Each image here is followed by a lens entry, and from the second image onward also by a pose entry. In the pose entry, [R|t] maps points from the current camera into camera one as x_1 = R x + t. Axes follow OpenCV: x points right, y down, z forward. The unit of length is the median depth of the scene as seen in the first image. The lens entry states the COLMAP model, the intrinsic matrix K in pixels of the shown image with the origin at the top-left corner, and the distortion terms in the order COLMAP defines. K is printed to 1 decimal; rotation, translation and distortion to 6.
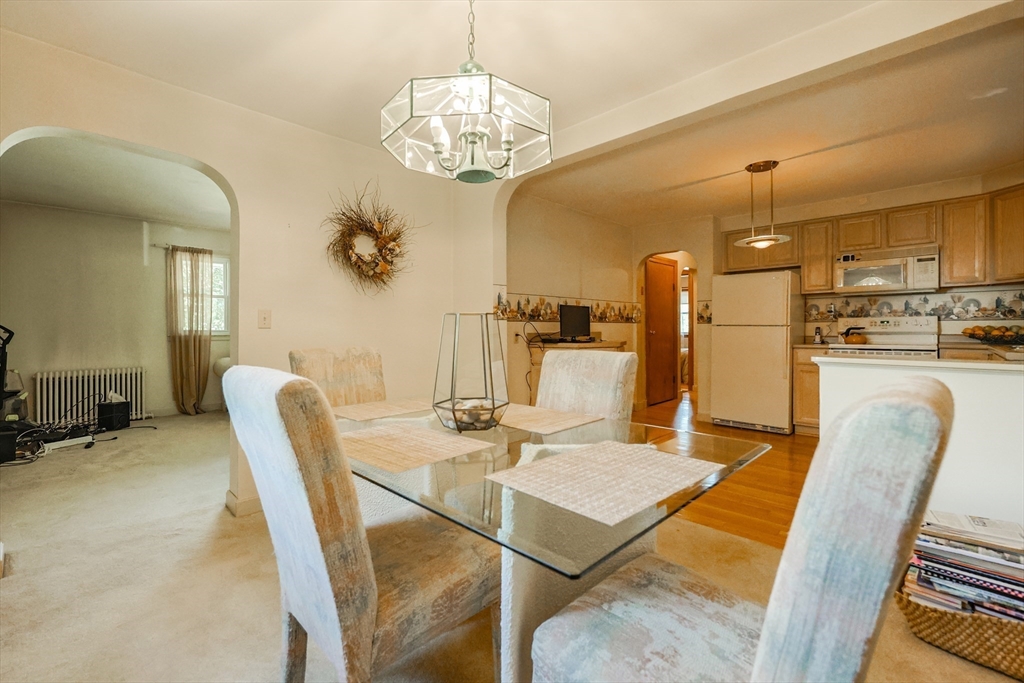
lens RADIAL K [[452.0, 0, 507.6], [0, 452.0, 330.8], [0, 0, 1]] dist [0.000475, -0.000075]
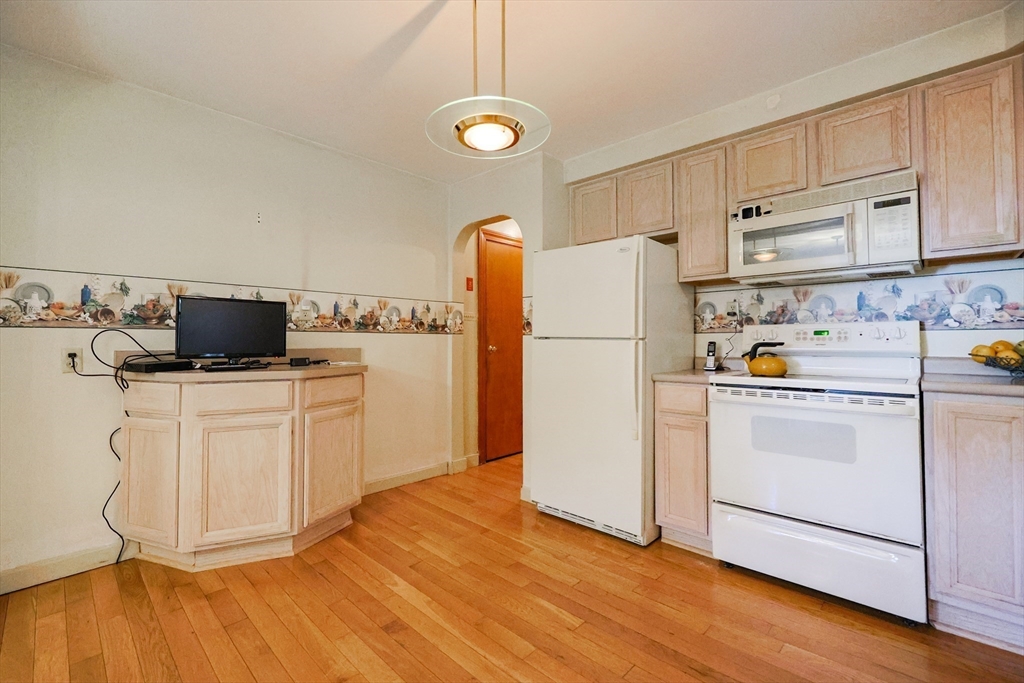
lens RADIAL K [[445.5, 0, 511.7], [0, 445.5, 330.1], [0, 0, 1]] dist [0.001521, -0.000420]
pose [[0.999927, 0.004298, 0.011335, 0.453867], [-0.003944, 0.999508, -0.031119, -0.004635], [-0.011463, 0.031072, 0.999451, 0.469850]]
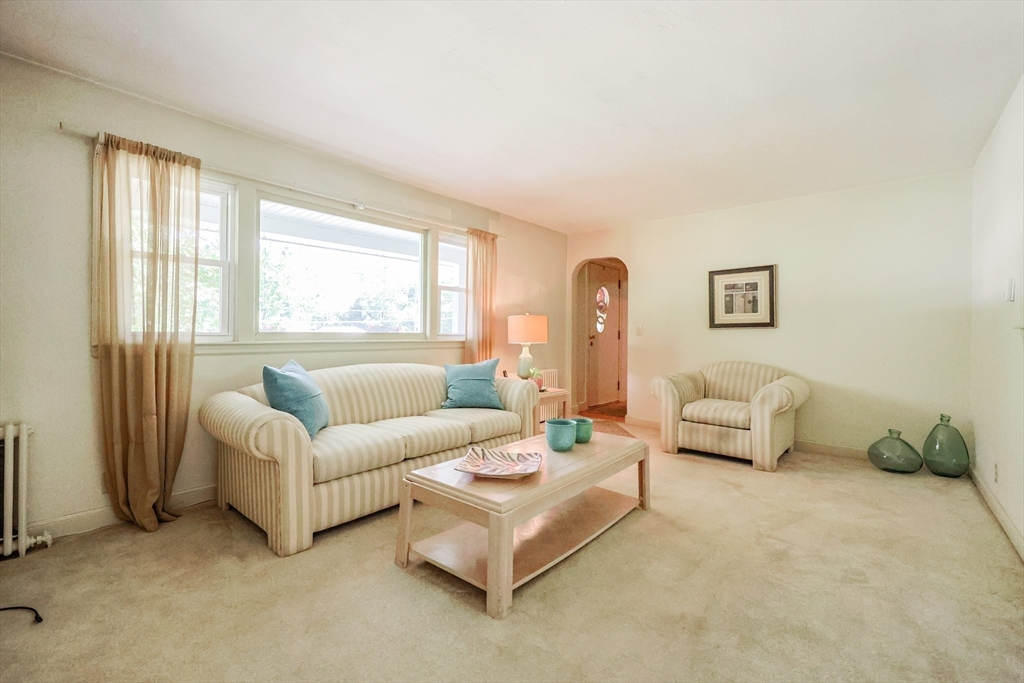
lens RADIAL K [[445.5, 0, 511.7], [0, 445.5, 330.1], [0, 0, 1]] dist [0.001521, -0.000420]
pose [[0.996644, 0.009631, 0.081295, -0.464842], [-0.009114, 0.999936, -0.006724, -0.005466], [-0.081354, 0.005961, 0.996667, 0.652244]]
